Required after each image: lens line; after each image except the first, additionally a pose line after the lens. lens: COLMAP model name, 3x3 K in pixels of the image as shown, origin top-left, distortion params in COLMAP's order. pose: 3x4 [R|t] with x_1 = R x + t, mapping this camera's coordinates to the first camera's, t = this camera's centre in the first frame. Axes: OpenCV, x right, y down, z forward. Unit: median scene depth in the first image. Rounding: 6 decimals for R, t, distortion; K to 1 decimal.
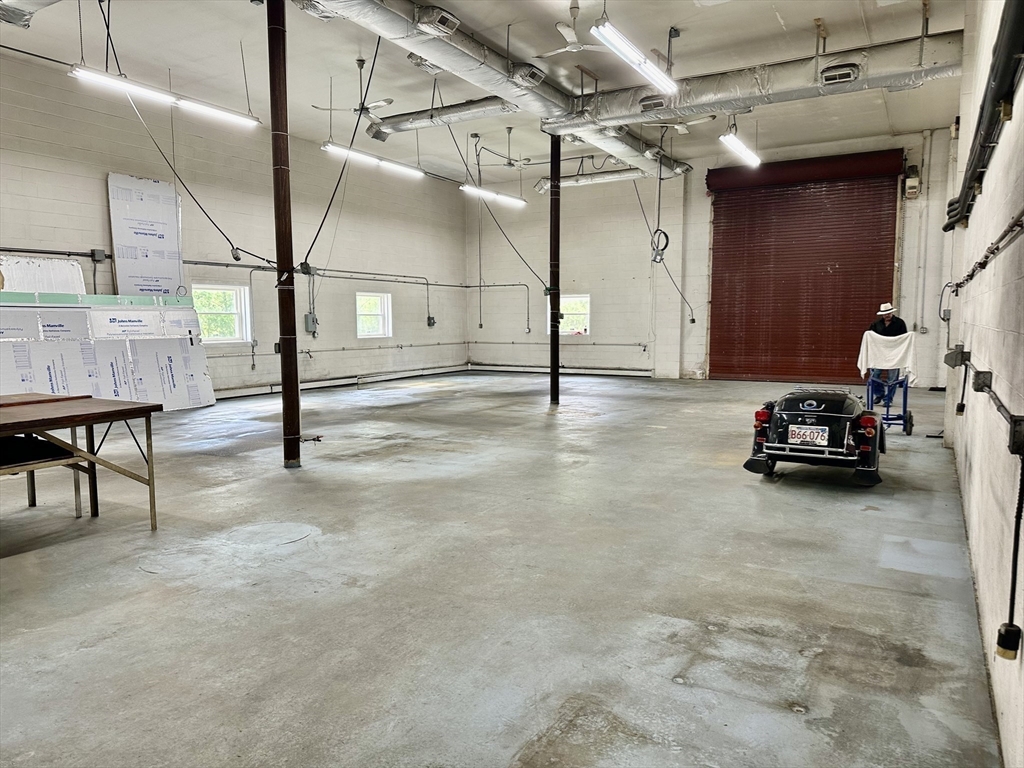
lens RADIAL K [[718.6, 0, 514.0], [0, 718.6, 389.3], [0, 0, 1]] dist [0.078691, -0.096767]
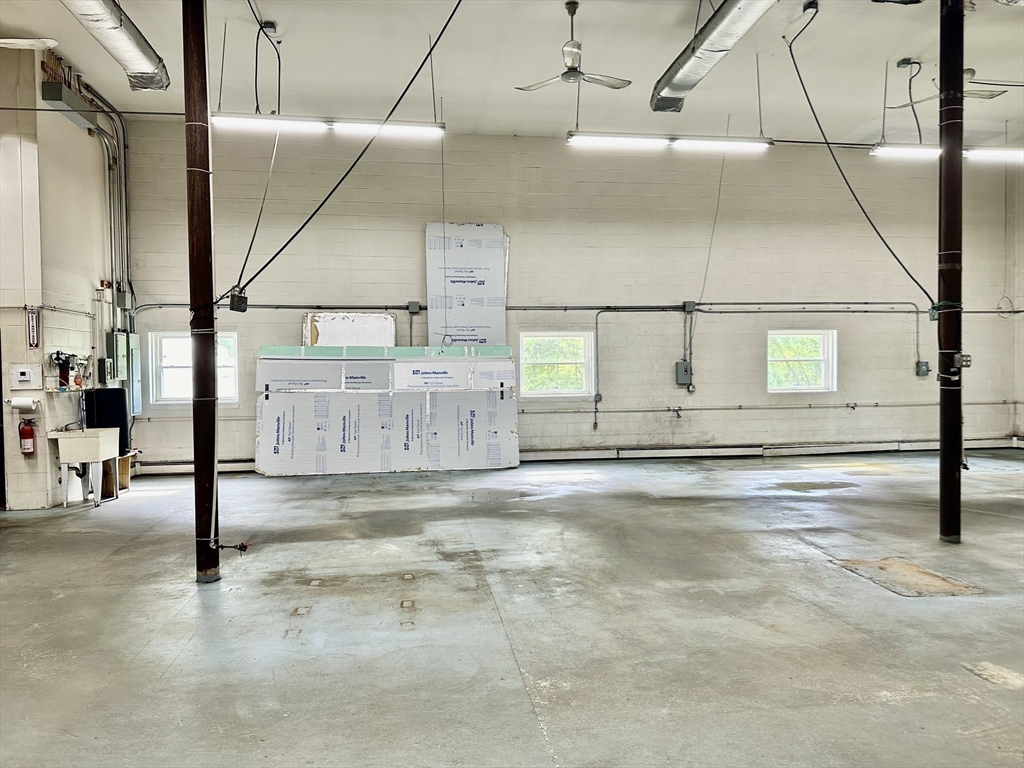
lens RADIAL K [[718.6, 0, 511.5], [0, 718.6, 388.5], [0, 0, 1]] dist [0.078691, -0.096767]
pose [[0.616491, 0.018521, -0.787144, 0.293242], [-0.068833, 0.997163, -0.030448, -0.052227], [0.784347, 0.072952, 0.616017, 0.510638]]
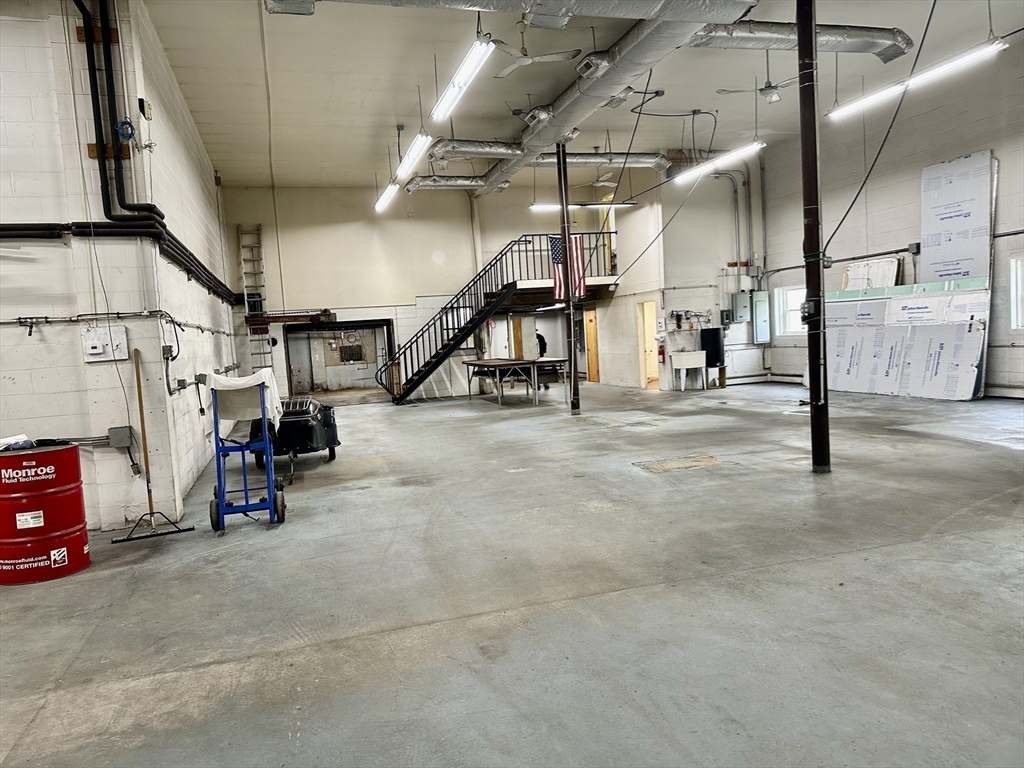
lens RADIAL K [[718.6, 0, 508.6], [0, 718.6, 391.7], [0, 0, 1]] dist [0.078691, -0.096767]
pose [[-0.682726, 0.106698, -0.722843, 0.673169], [-0.004716, 0.988617, 0.150383, -0.133581], [0.730660, 0.106079, -0.674451, 1.330544]]
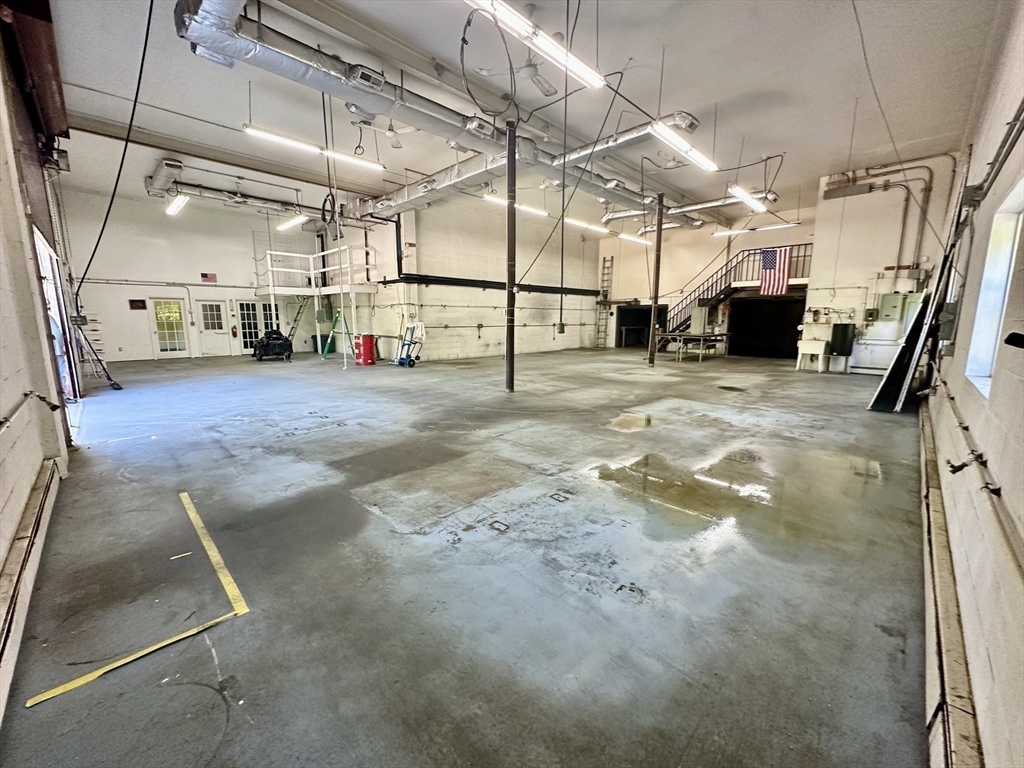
lens RADIAL K [[411.1, 0, 509.5], [0, 411.1, 383.1], [0, 0, 1]] dist [-0.006367, -0.000204]
pose [[-0.967867, -0.037611, 0.248633, -0.113405], [0.026123, 0.968363, 0.248176, -0.169111], [-0.250101, 0.246697, -0.936264, 1.781853]]
